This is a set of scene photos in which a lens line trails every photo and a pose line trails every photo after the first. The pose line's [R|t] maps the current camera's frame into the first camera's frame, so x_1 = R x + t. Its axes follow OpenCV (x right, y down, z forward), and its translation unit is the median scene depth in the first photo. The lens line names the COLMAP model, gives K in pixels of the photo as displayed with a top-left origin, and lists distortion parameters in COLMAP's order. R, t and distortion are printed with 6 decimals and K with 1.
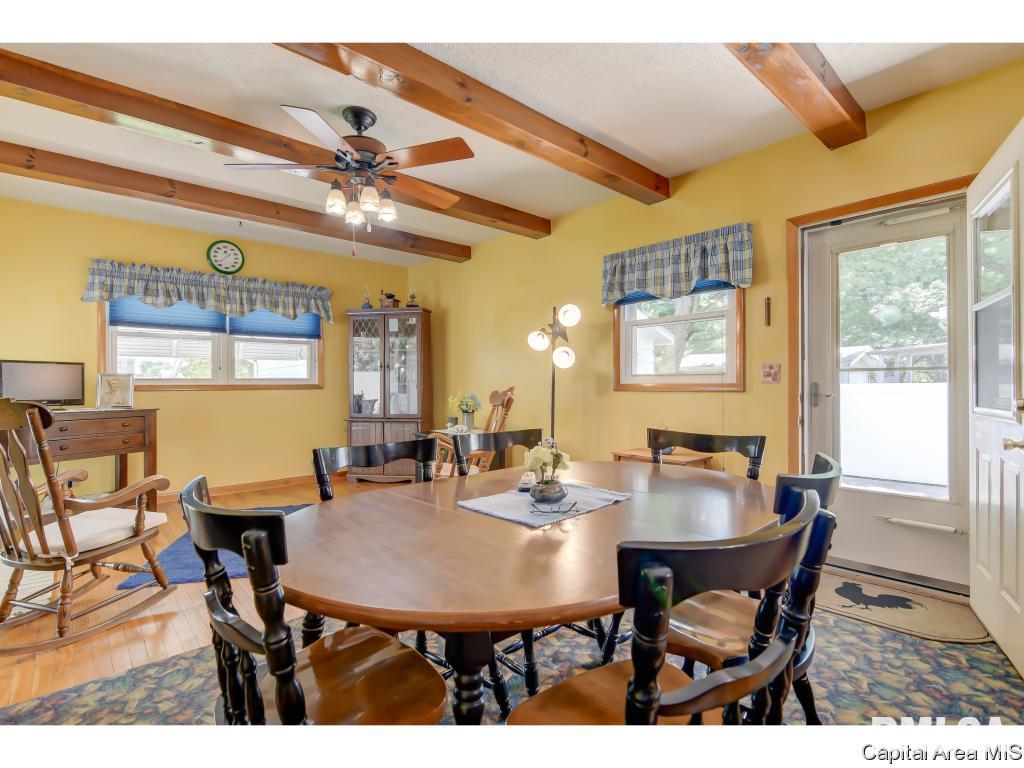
lens RADIAL K [[490.8, 0, 512.0], [0, 490.8, 384.0], [0, 0, 1]] dist [0.010973, -0.011379]
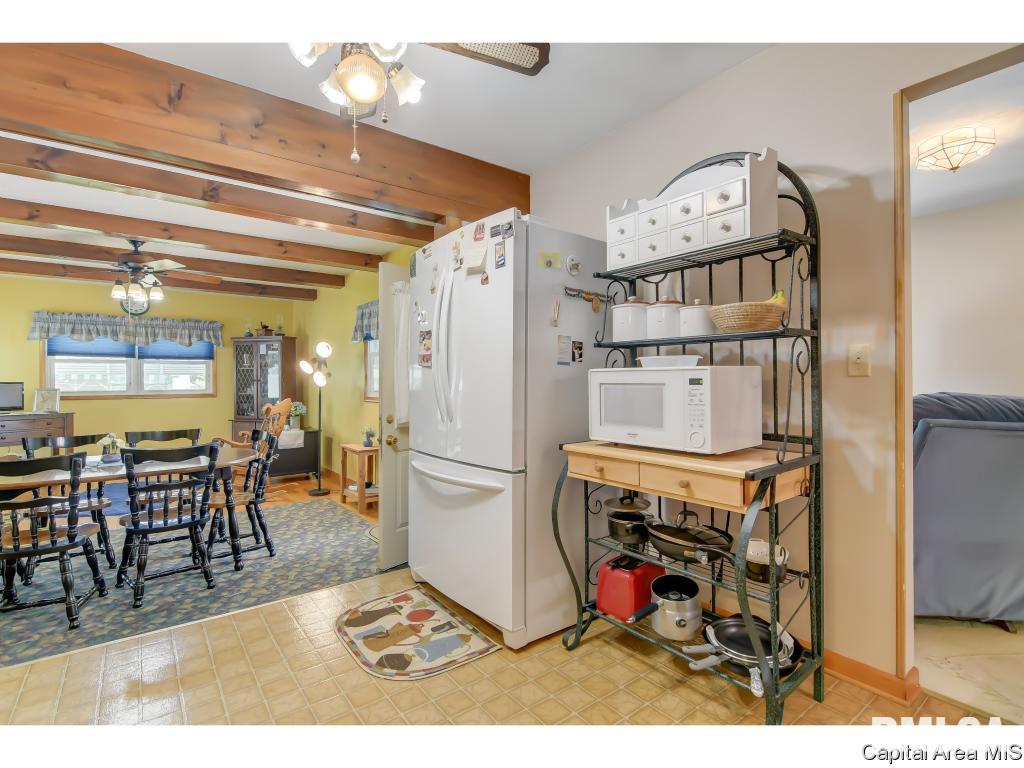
lens RADIAL K [[490.8, 0, 512.0], [0, 490.8, 384.0], [0, 0, 1]] dist [0.010973, -0.011379]
pose [[0.996419, -0.002006, -0.084528, 0.602159], [0.002233, 0.999994, 0.002581, -0.030952], [0.084523, -0.002760, 0.996418, -0.299502]]
